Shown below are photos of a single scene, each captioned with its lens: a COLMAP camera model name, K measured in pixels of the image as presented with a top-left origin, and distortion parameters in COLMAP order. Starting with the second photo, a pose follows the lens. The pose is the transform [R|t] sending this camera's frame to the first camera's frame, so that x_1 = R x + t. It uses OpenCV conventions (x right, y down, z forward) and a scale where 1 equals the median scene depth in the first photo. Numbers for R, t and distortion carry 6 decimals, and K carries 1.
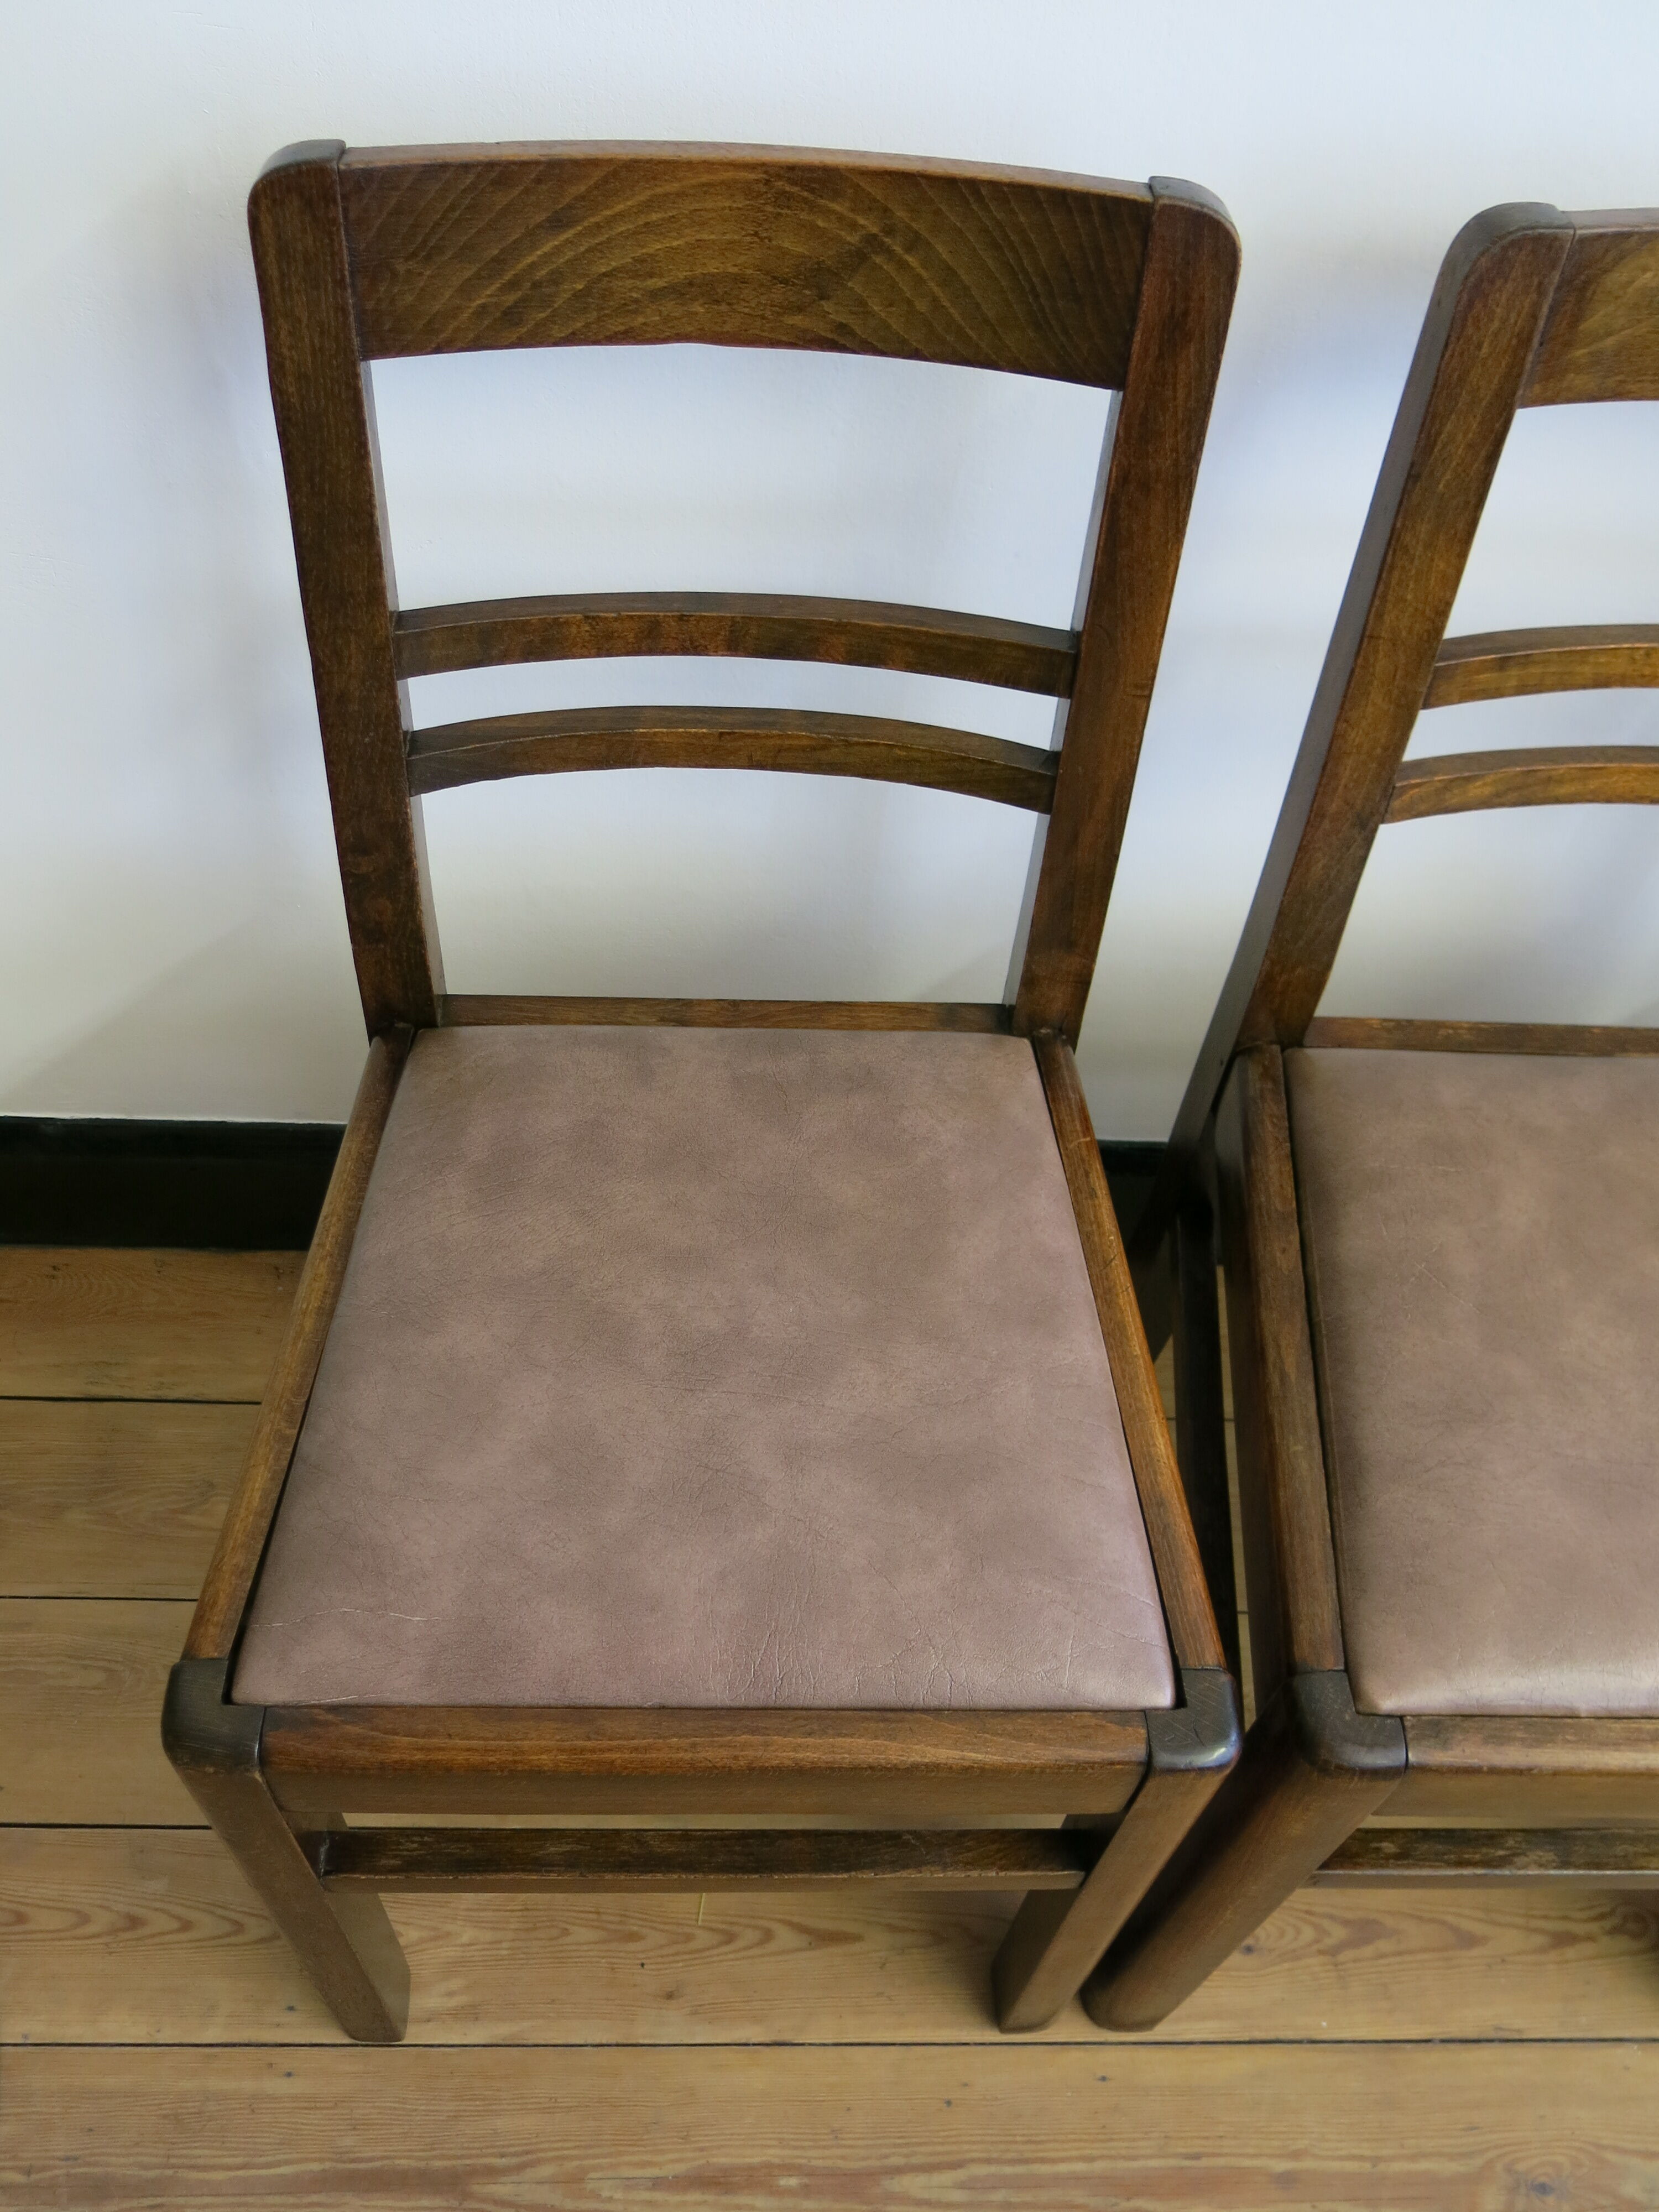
lens RADIAL K [[1853.2, 0, 798.0], [0, 1853.2, 1118.5], [0, 0, 1]] dist [-0.025025, 0.007537]
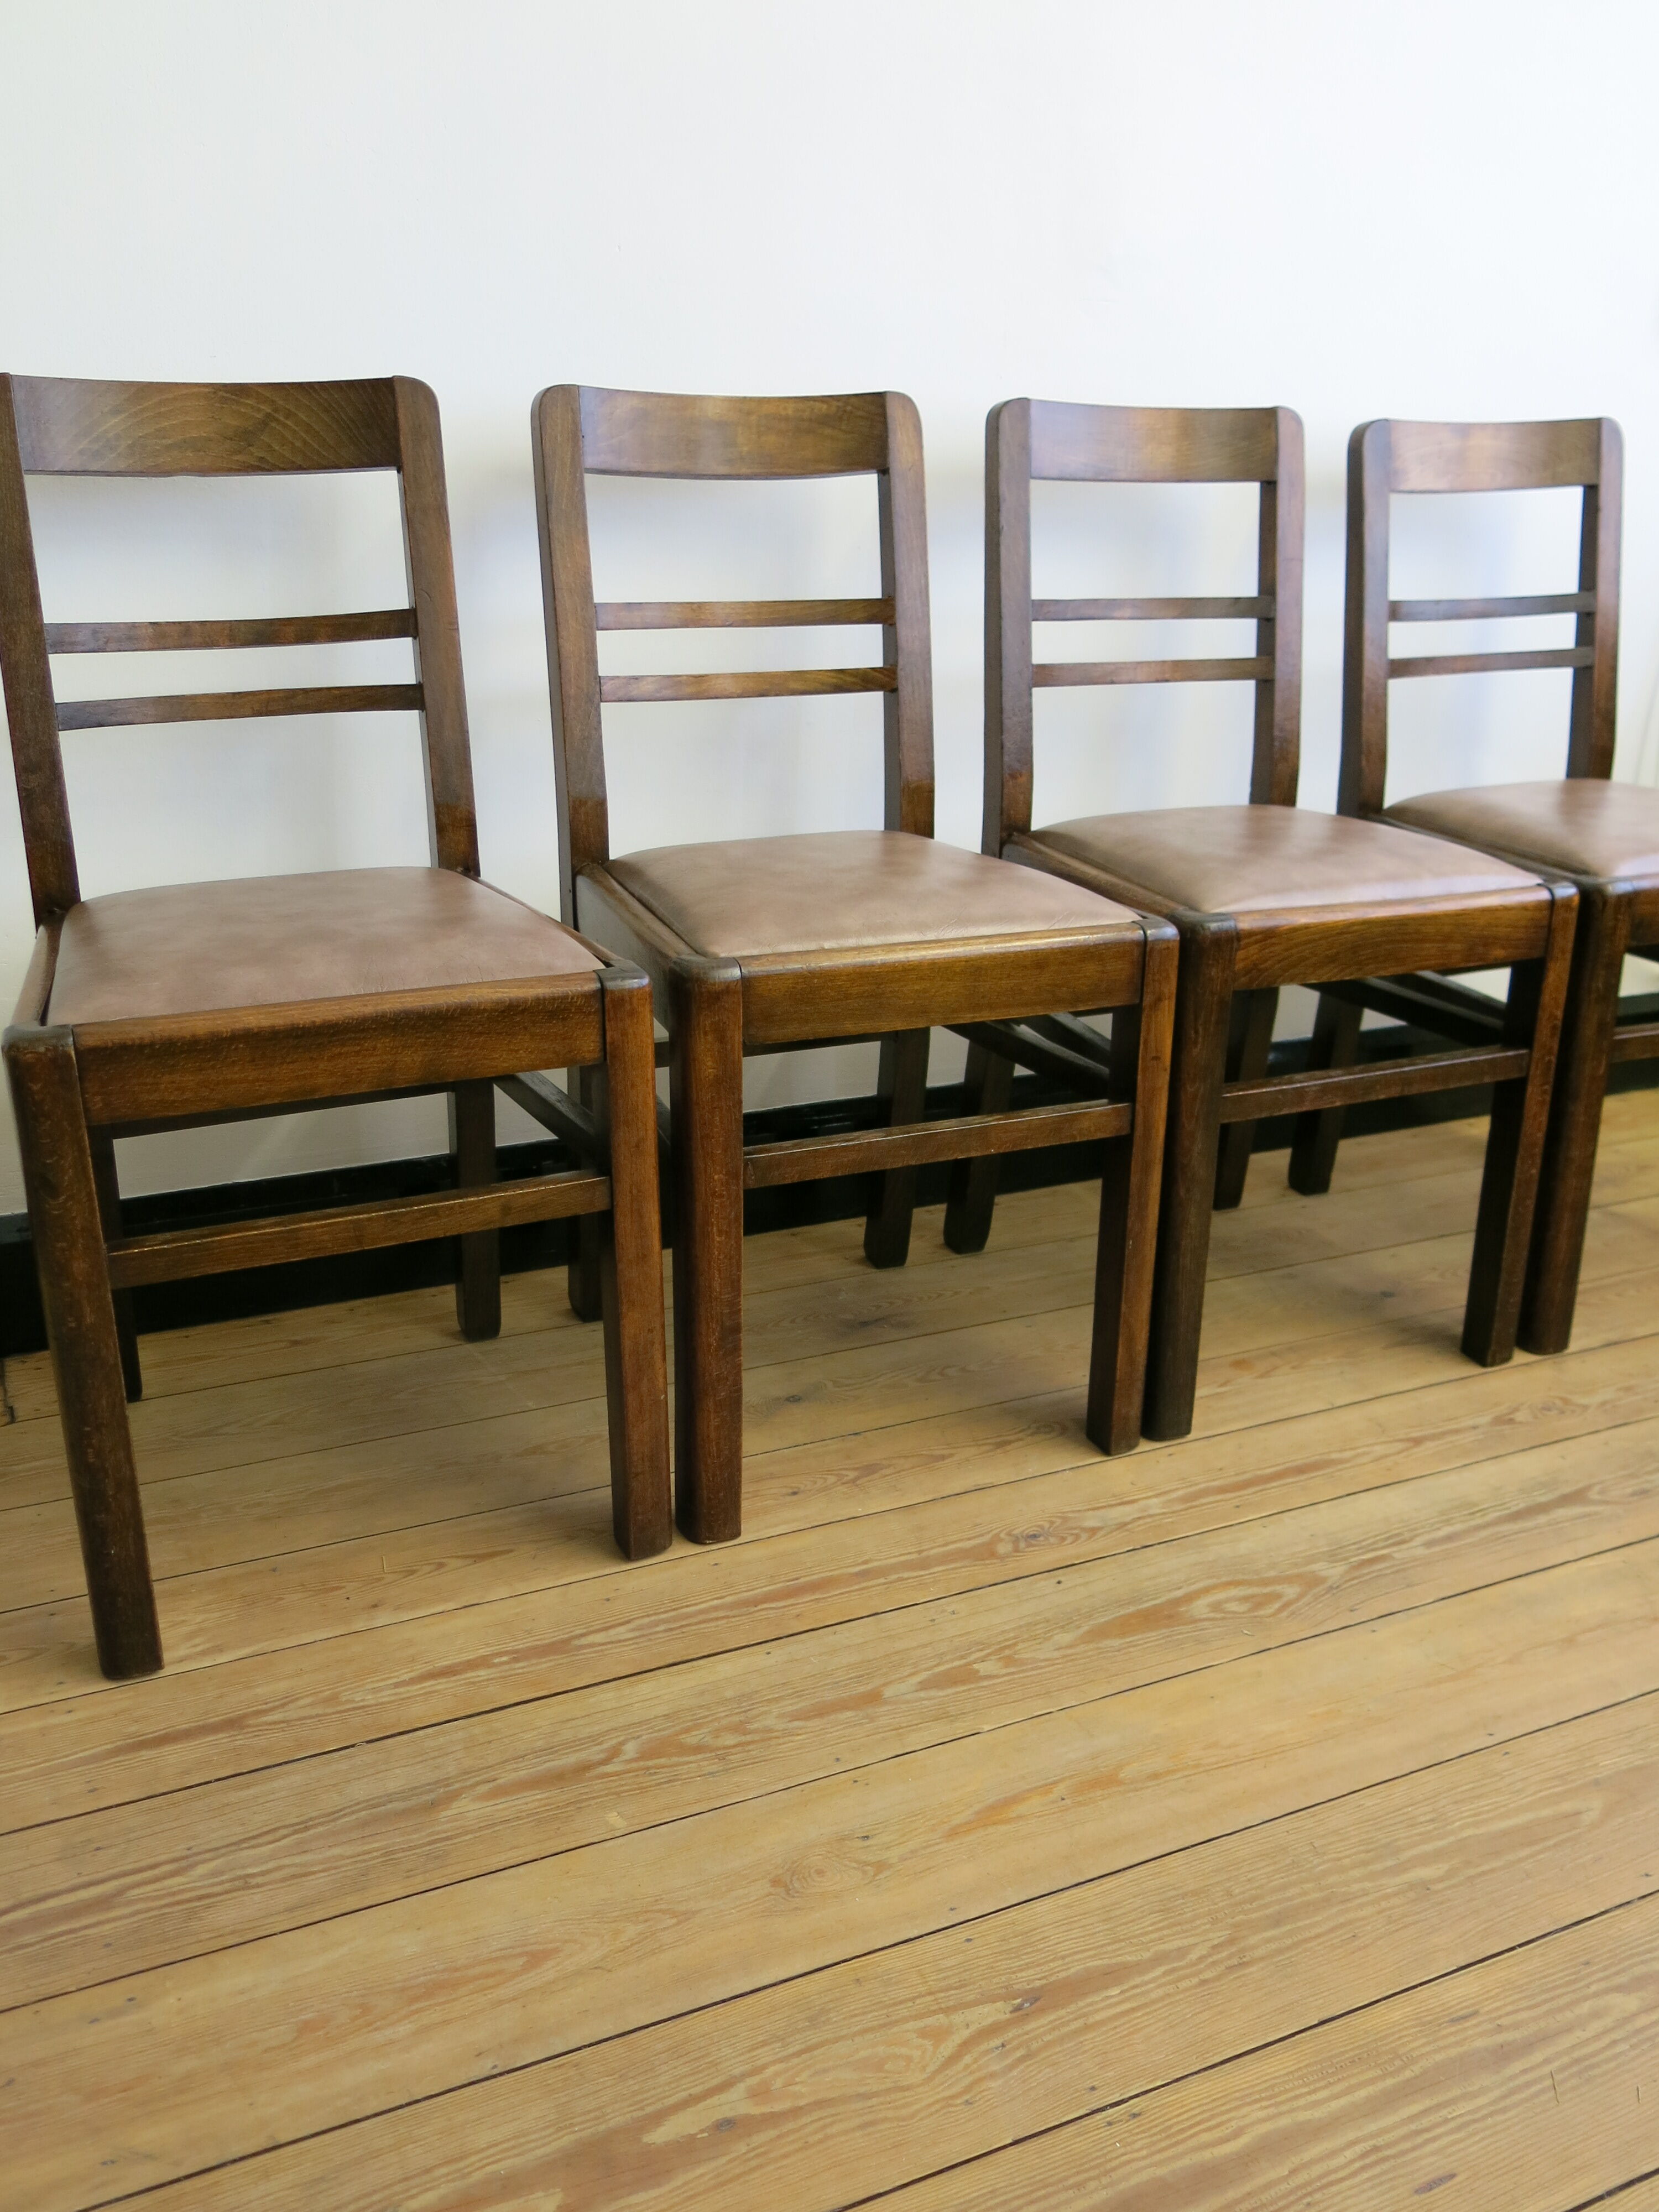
lens RADIAL K [[1853.2, 0, 816.1], [0, 1853.2, 1103.8], [0, 0, 1]] dist [-0.025025, 0.007537]
pose [[0.916127, -0.179989, 0.358211, -0.212879], [0.343031, 0.814374, -0.468108, 1.031606], [-0.207463, 0.551724, 0.807812, -0.315589]]
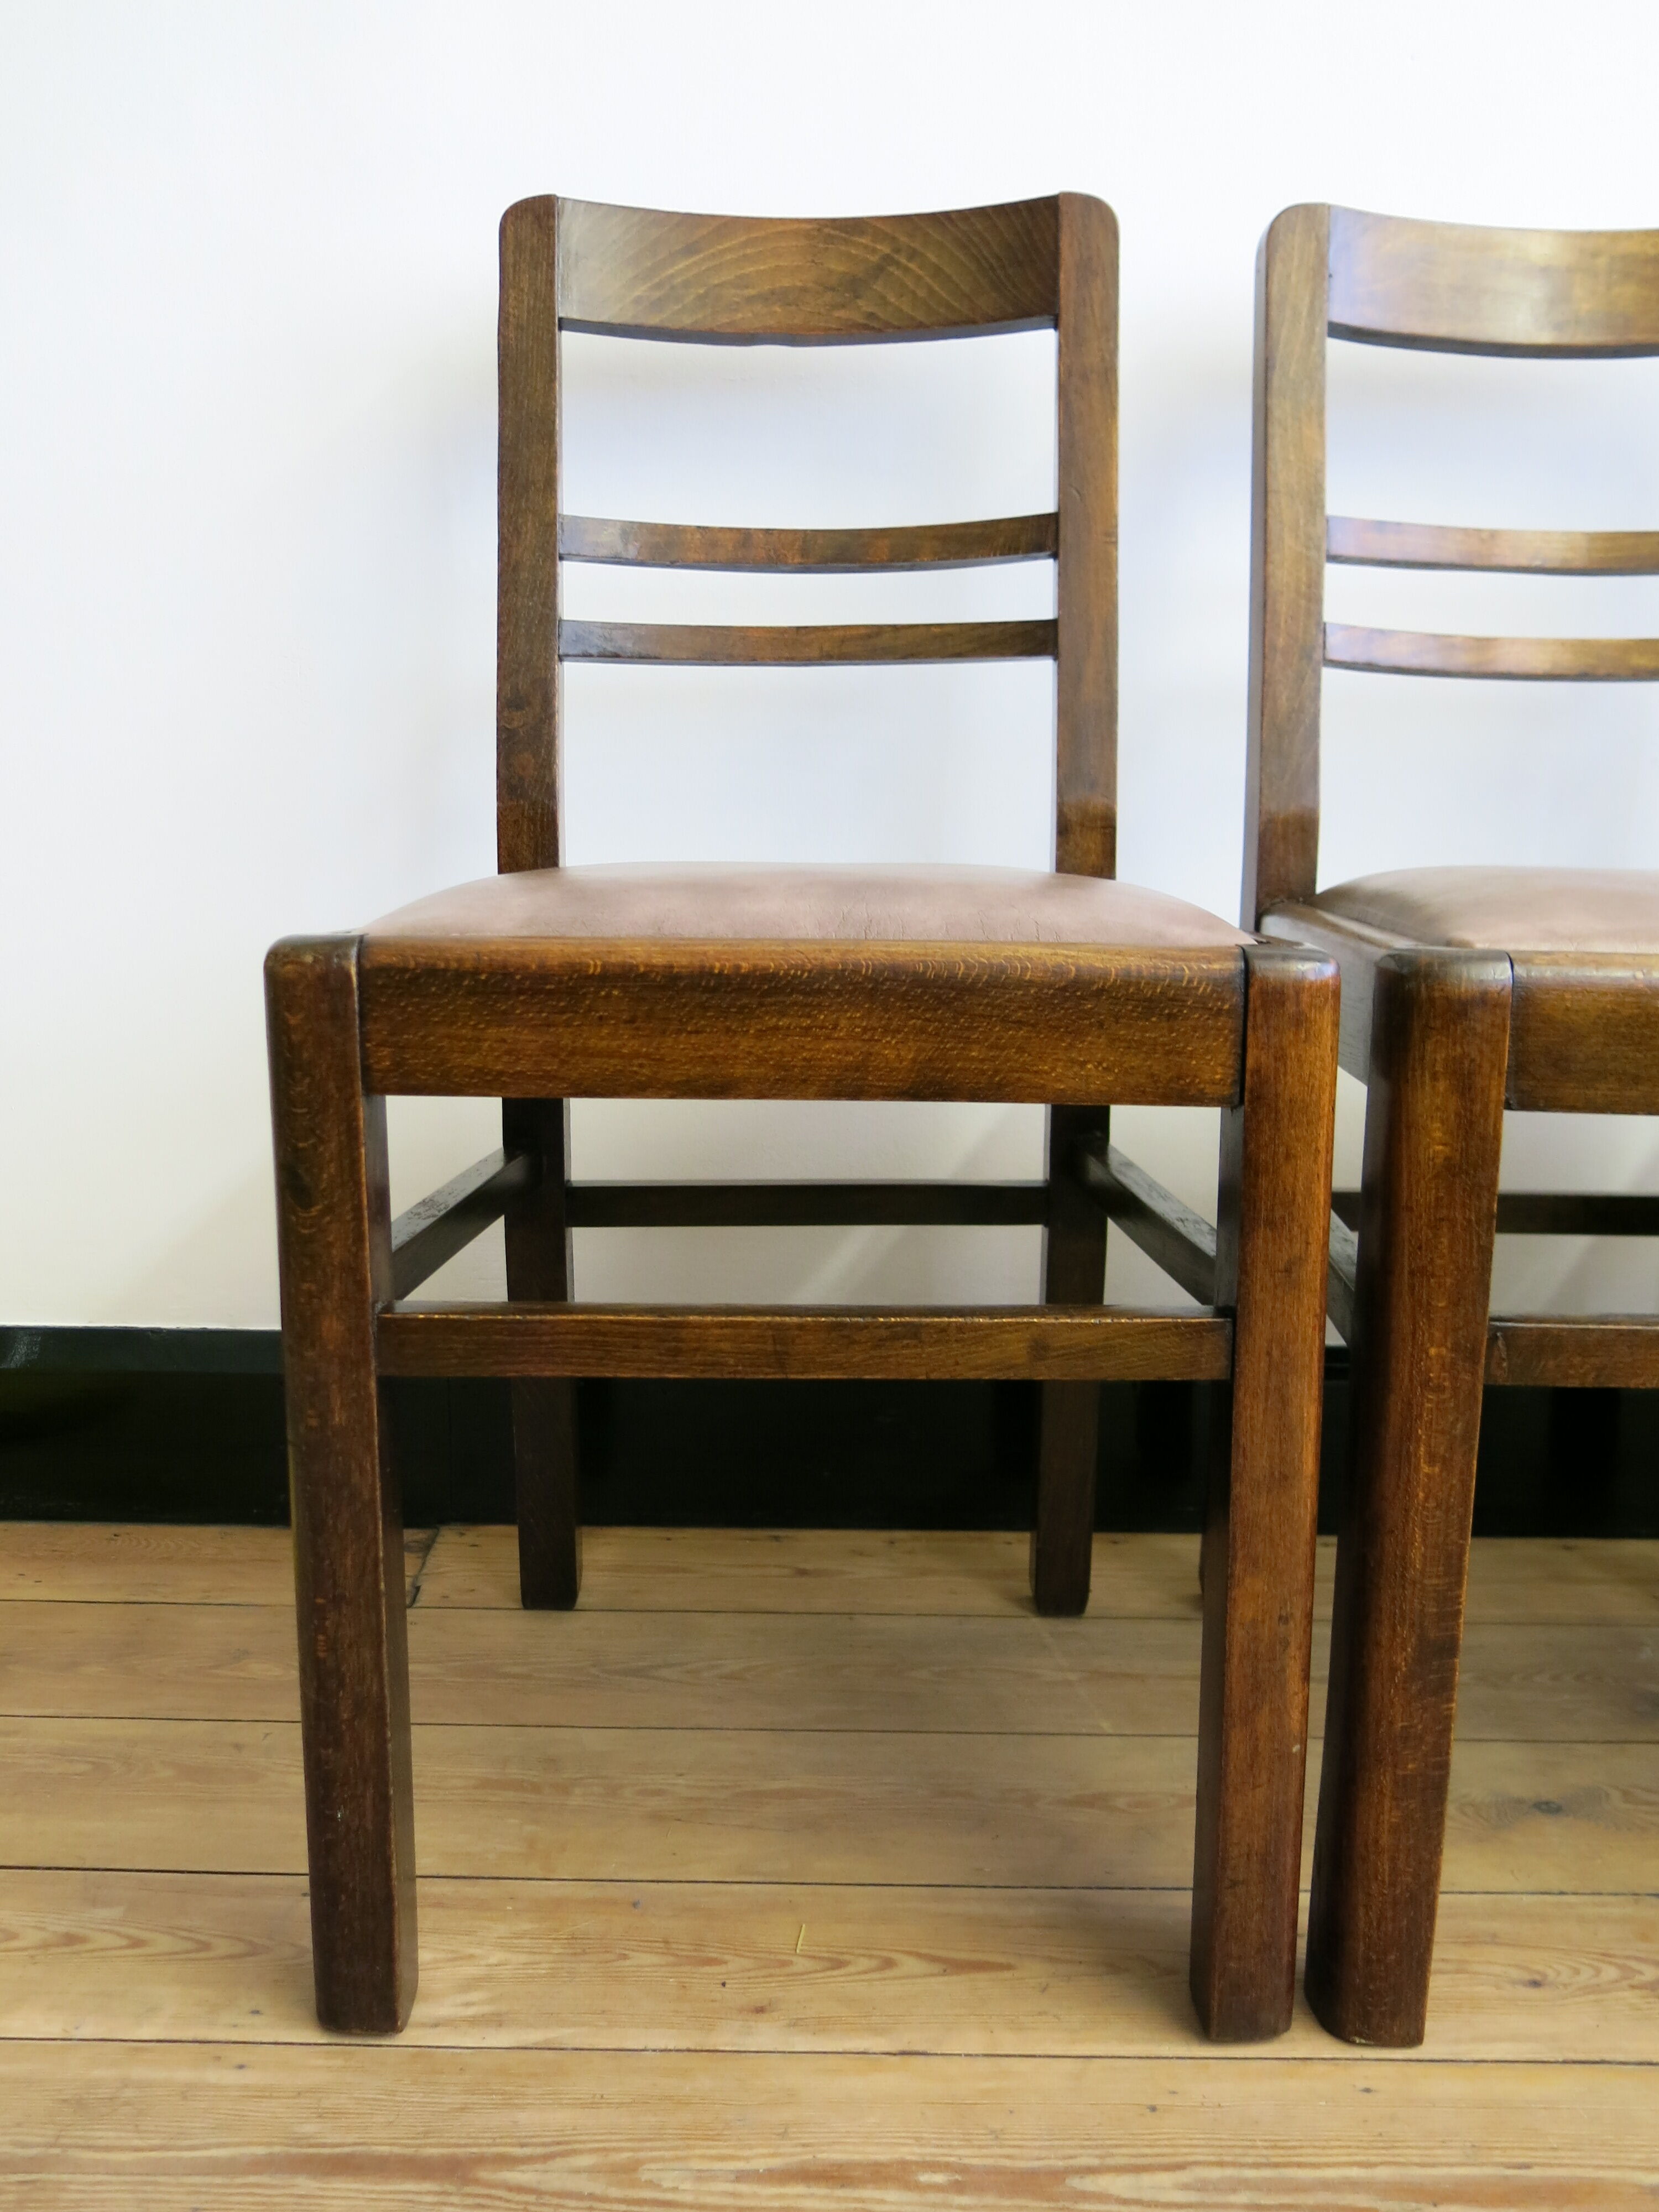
lens RADIAL K [[1853.2, 0, 798.8], [0, 1853.2, 1108.4], [0, 0, 1]] dist [-0.025025, 0.007537]
pose [[0.998596, -0.046366, -0.025629, -0.020757], [0.016786, 0.735763, -0.677031, 0.824702], [0.050248, 0.675650, 0.735508, 0.239887]]
